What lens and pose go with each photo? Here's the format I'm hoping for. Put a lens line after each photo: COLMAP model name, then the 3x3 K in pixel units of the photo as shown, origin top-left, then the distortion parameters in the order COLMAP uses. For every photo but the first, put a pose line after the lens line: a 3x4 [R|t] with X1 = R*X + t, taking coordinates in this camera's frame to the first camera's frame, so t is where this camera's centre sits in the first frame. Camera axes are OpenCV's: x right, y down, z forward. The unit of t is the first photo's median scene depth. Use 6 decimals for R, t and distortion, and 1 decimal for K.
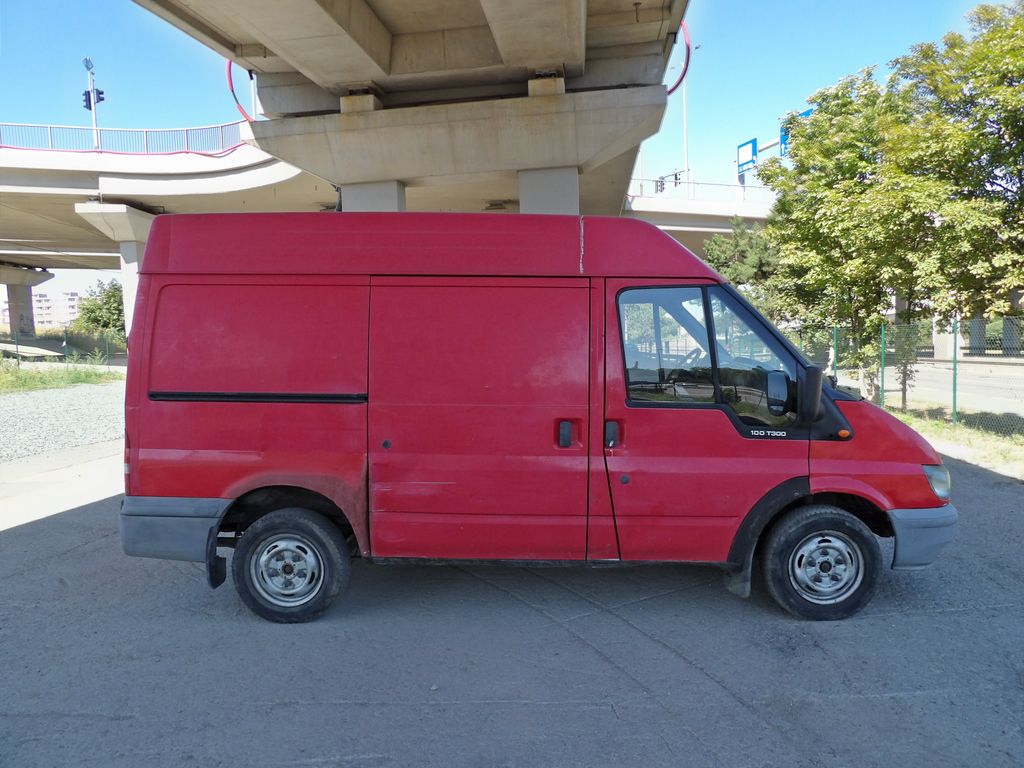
lens RADIAL K [[735.7, 0, 520.3], [0, 735.7, 369.4], [0, 0, 1]] dist [-0.050039, 0.060050]
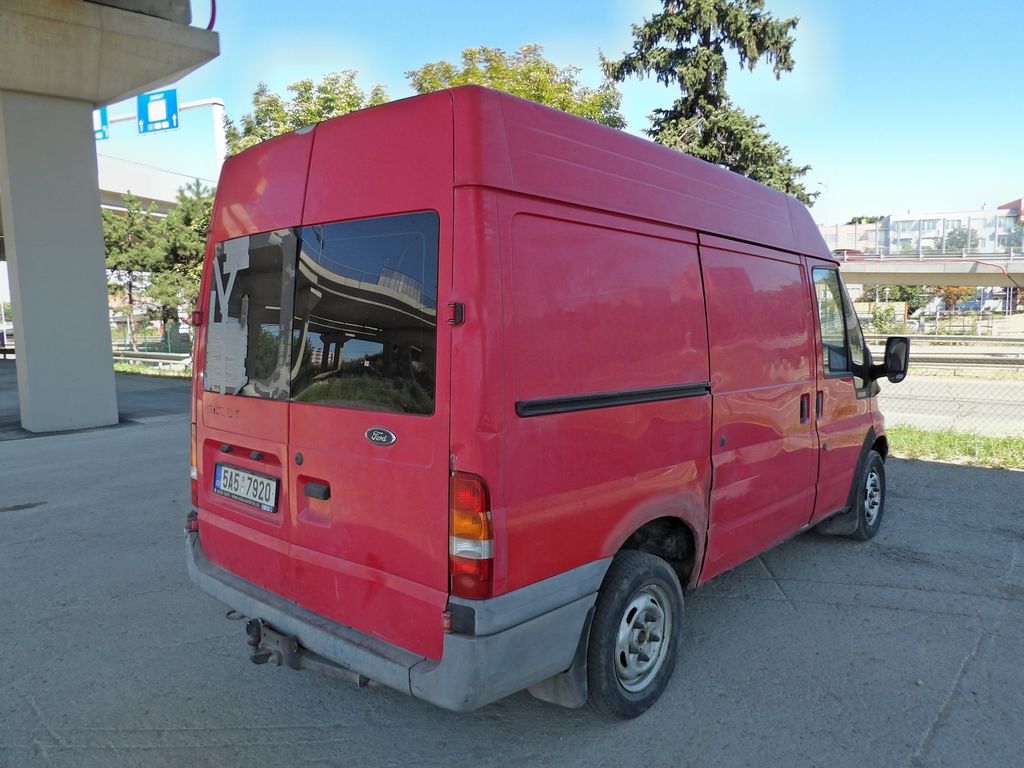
lens RADIAL K [[735.7, 0, 520.3], [0, 735.7, 369.4], [0, 0, 1]] dist [-0.050039, 0.060050]
pose [[0.639121, -0.043611, 0.767868, -0.241094], [0.033701, 0.999020, 0.028689, -0.002351], [-0.768367, 0.007542, 0.639965, 0.165751]]
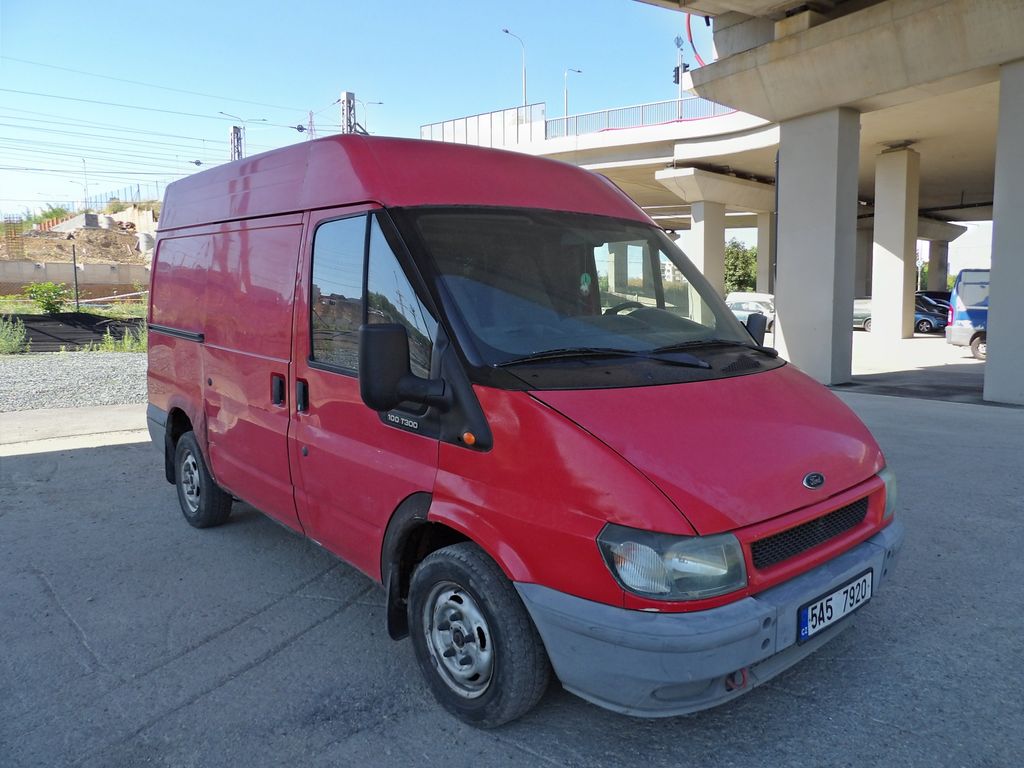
lens RADIAL K [[735.7, 0, 520.3], [0, 735.7, 369.4], [0, 0, 1]] dist [-0.050039, 0.060050]
pose [[0.684893, 0.087157, -0.723412, 0.229735], [-0.043497, 0.995940, 0.078811, -0.005272], [0.727344, -0.022511, 0.685904, 0.152017]]
